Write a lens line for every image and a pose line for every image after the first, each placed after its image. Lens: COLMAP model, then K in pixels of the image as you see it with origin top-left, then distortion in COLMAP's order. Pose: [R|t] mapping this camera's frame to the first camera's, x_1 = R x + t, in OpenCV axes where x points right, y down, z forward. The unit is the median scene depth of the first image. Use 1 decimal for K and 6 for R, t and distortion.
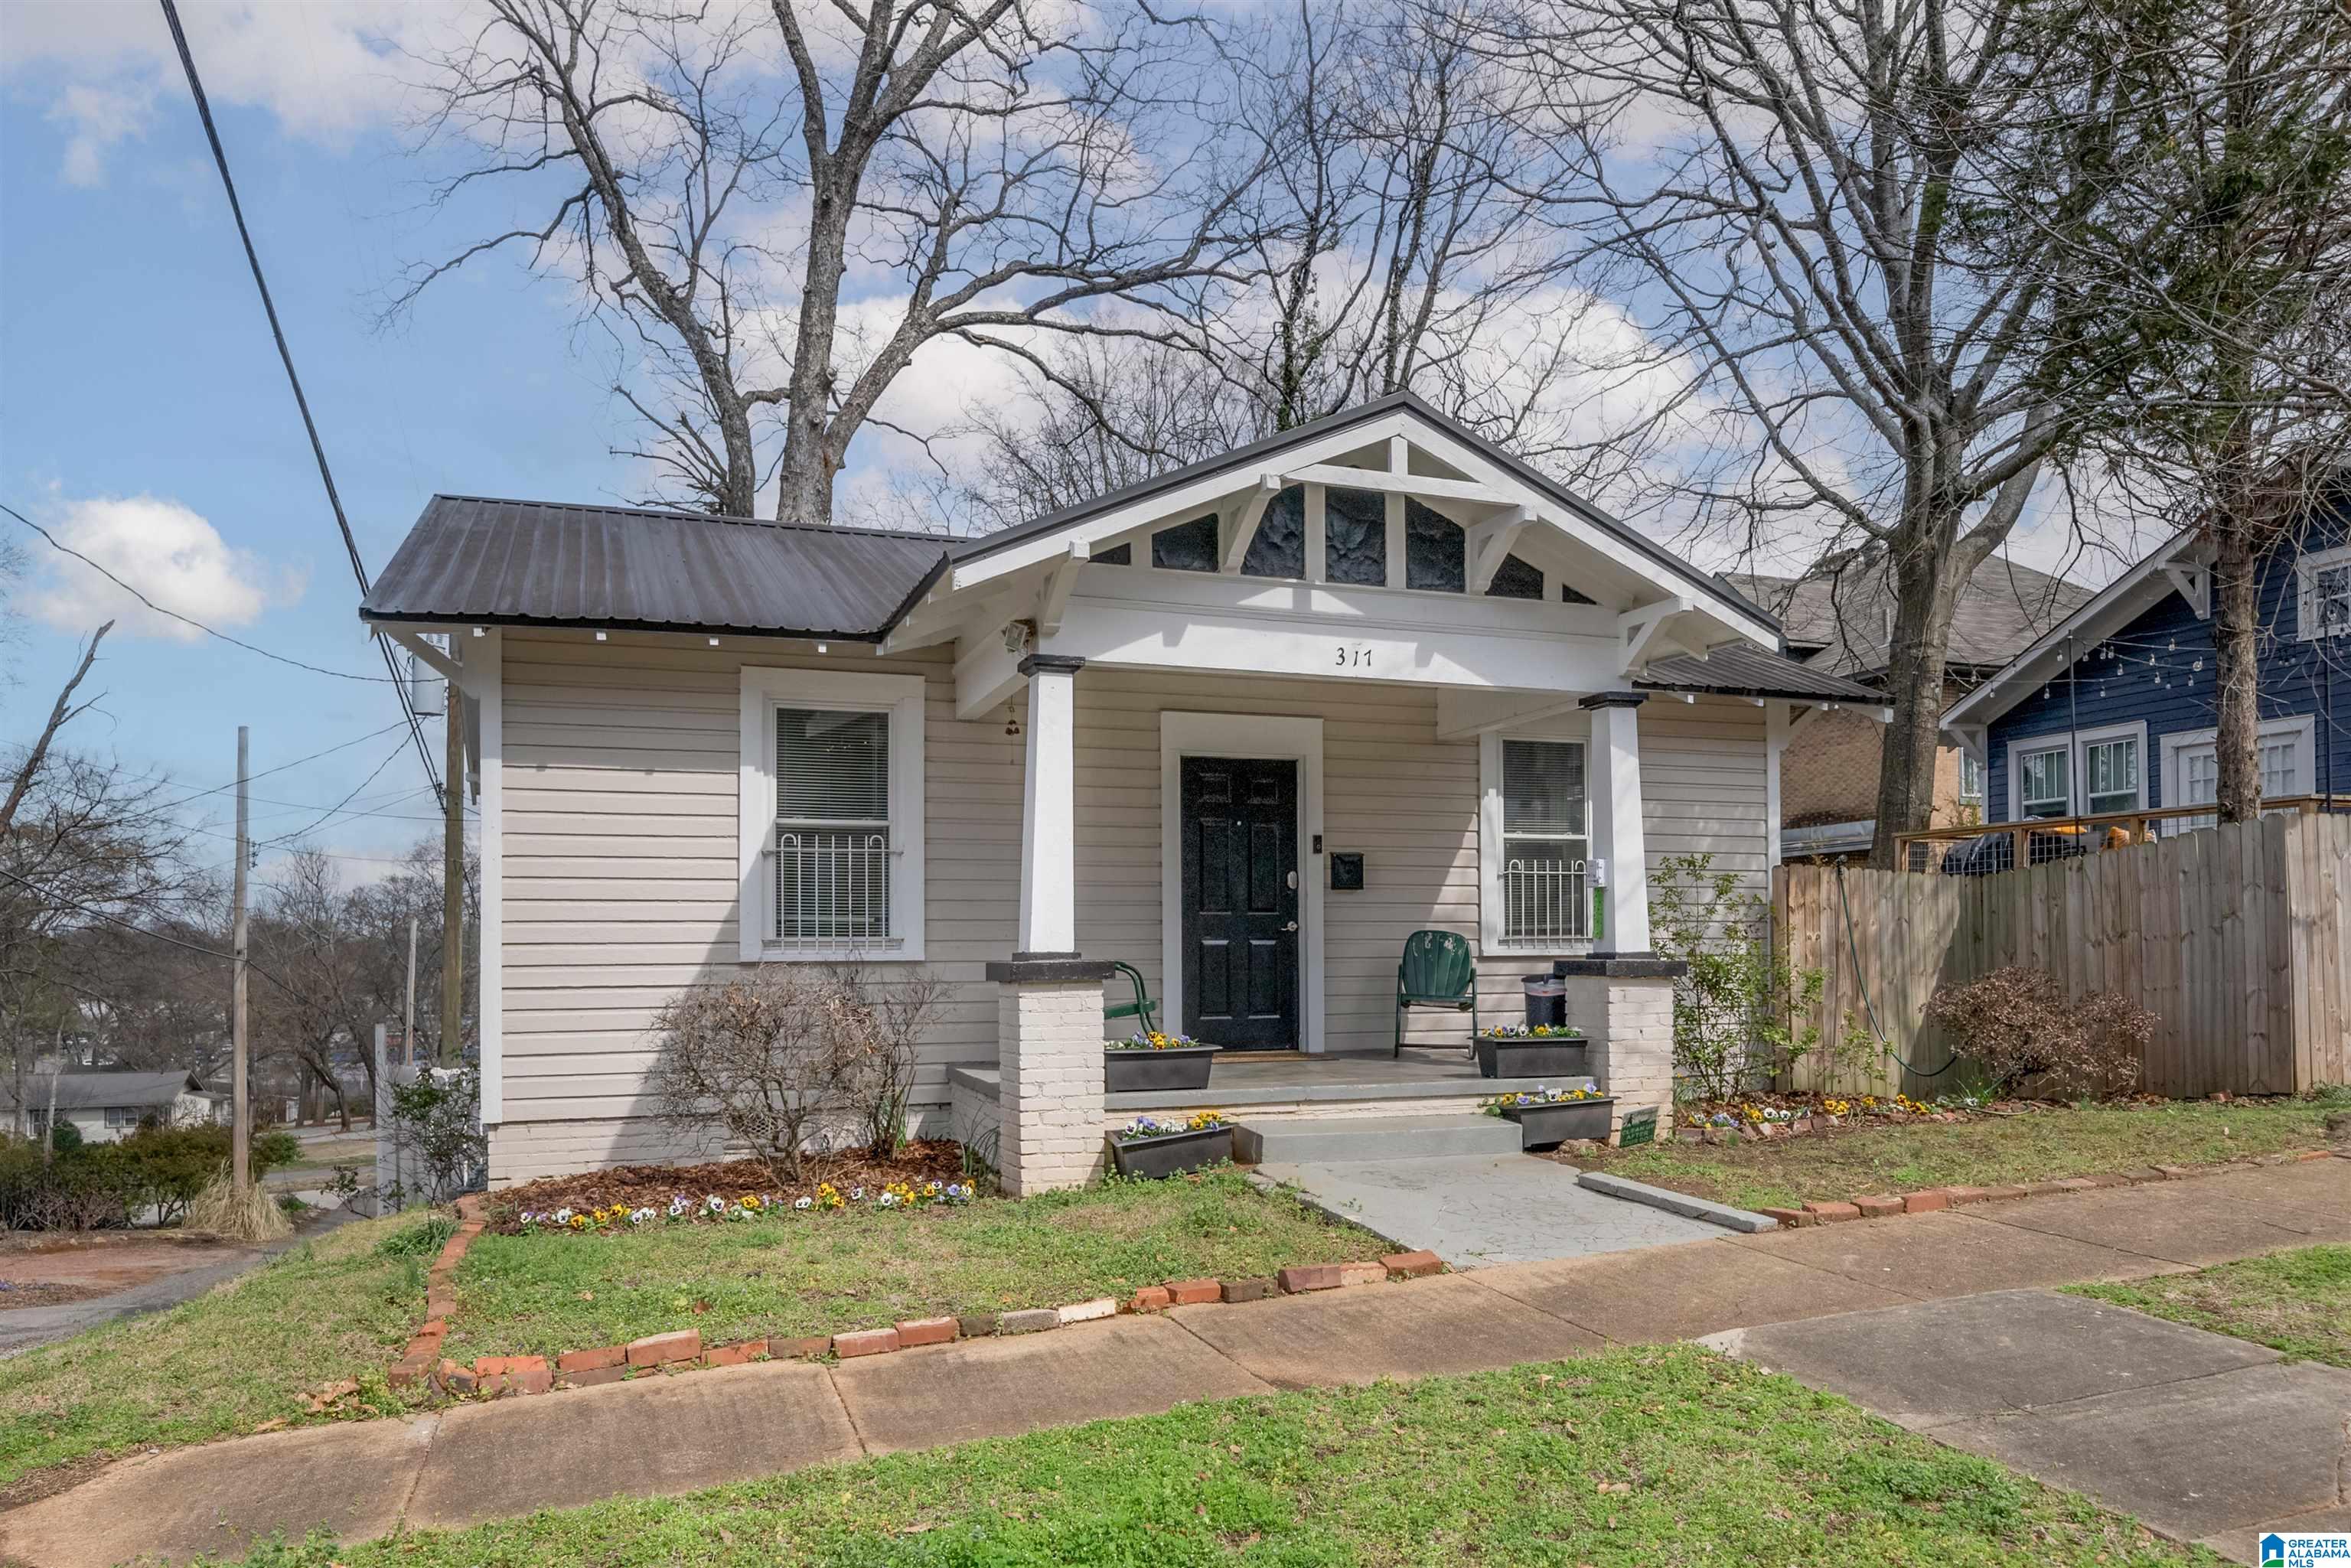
lens RADIAL K [[1618.3, 0, 1181.9], [0, 1618.3, 808.6], [0, 0, 1]] dist [-0.005019, 0.002534]
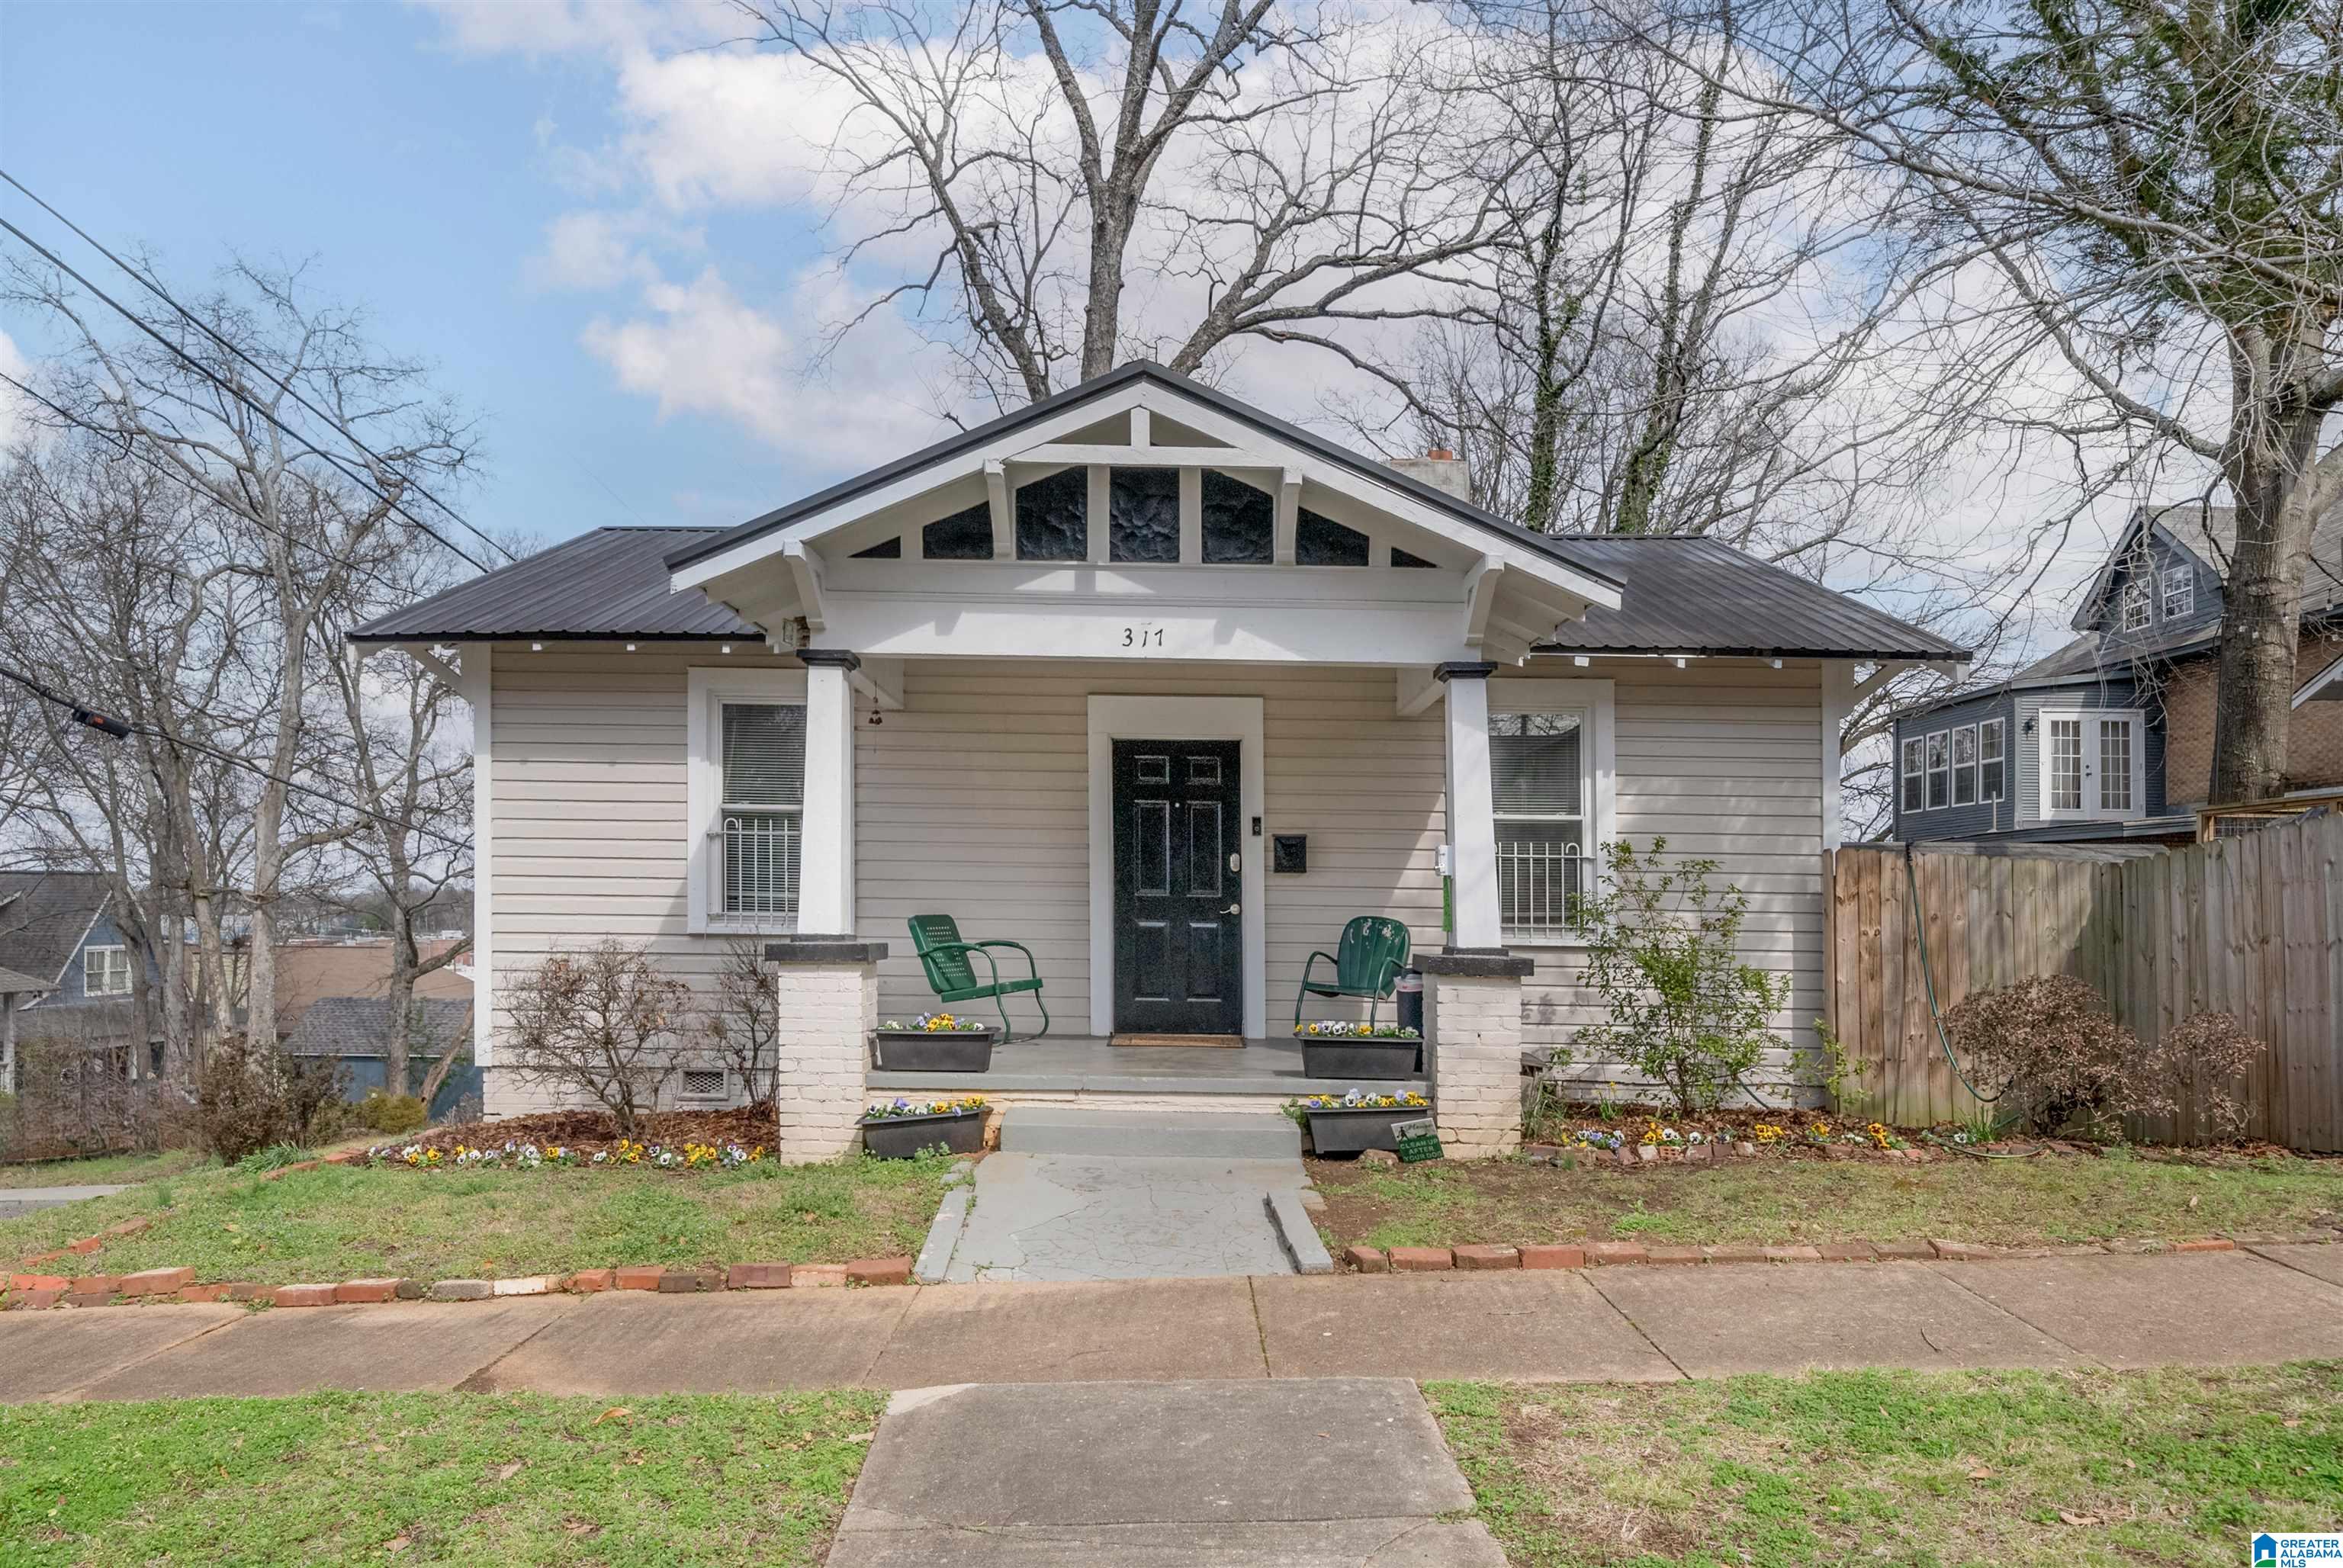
lens RADIAL K [[1523.9, 0, 1171.5], [0, 1523.9, 784.0], [0, 0, 1]] dist [0.000912, 0.001715]
pose [[0.938682, -0.008931, -0.344669, 0.402796], [0.010064, 0.999948, 0.001498, -0.006057], [0.344638, -0.004874, 0.938723, 0.133259]]
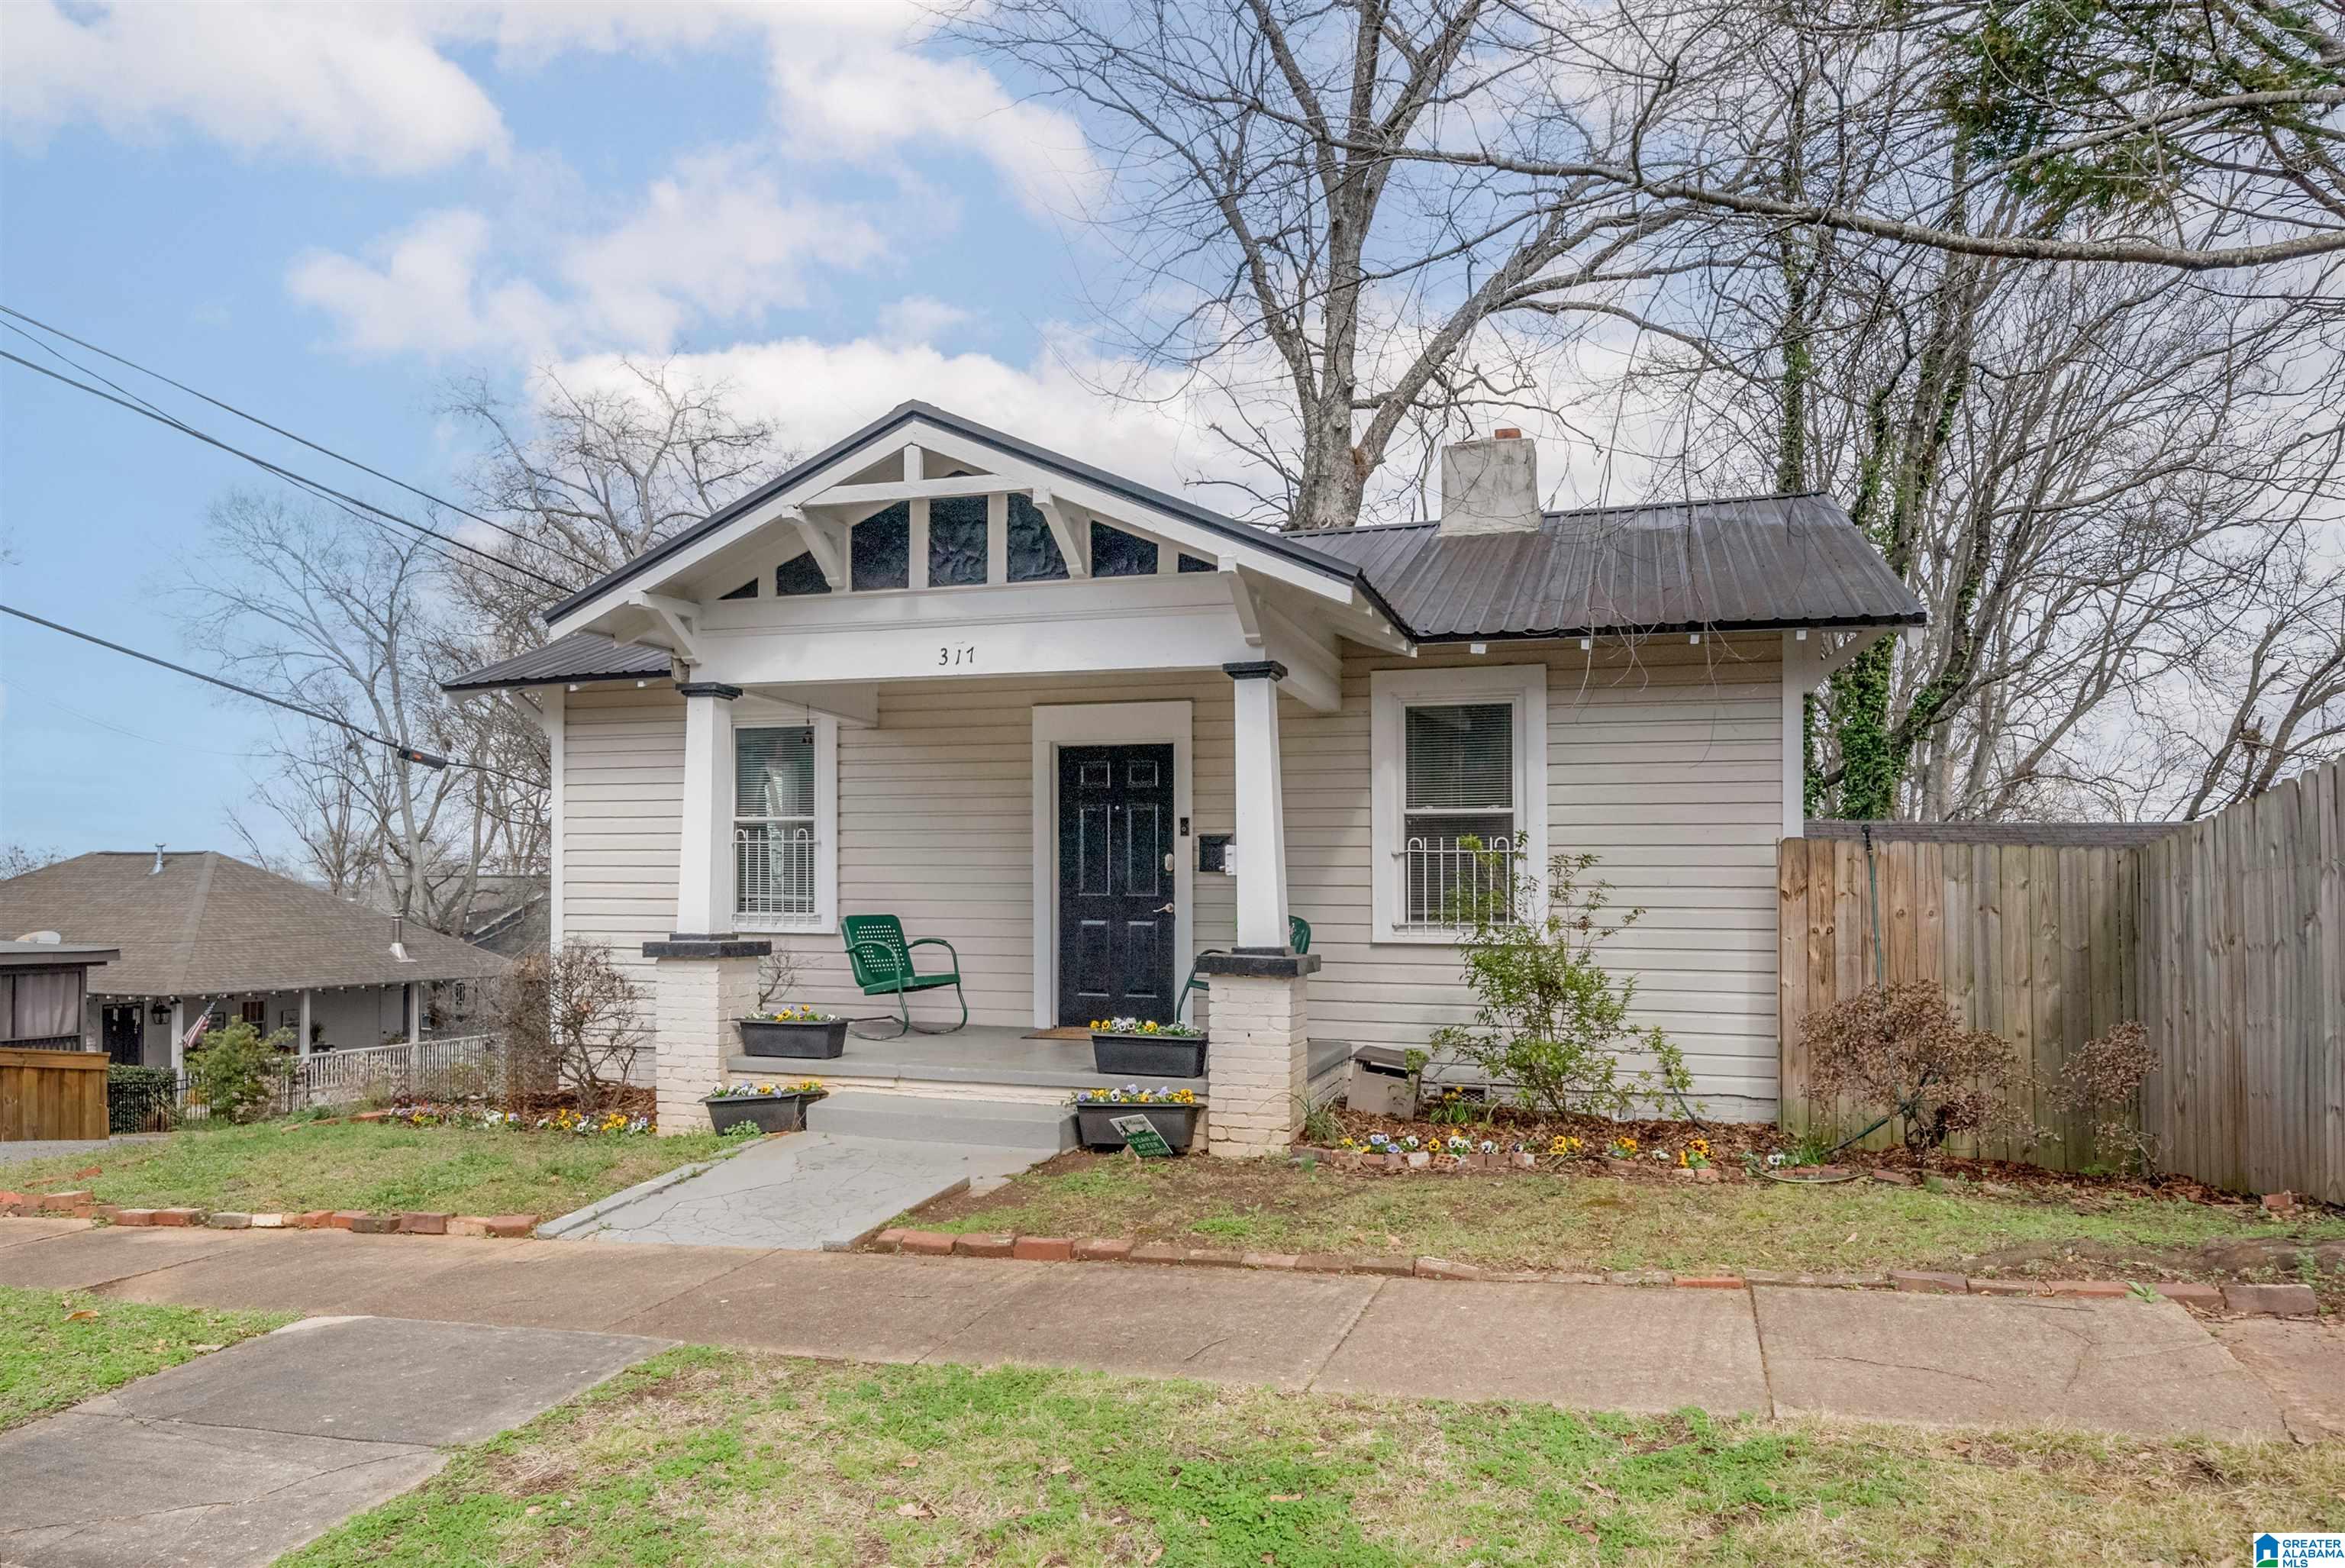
lens RADIAL K [[1515.5, 0, 1172.5], [0, 1515.5, 784.0], [0, 0, 1]] dist [0.001260, 0.001735]
pose [[0.788675, -0.033412, -0.613902, 0.745902], [0.041552, 0.999136, -0.000997, -0.004237], [0.613404, -0.024723, 0.789382, 0.288754]]
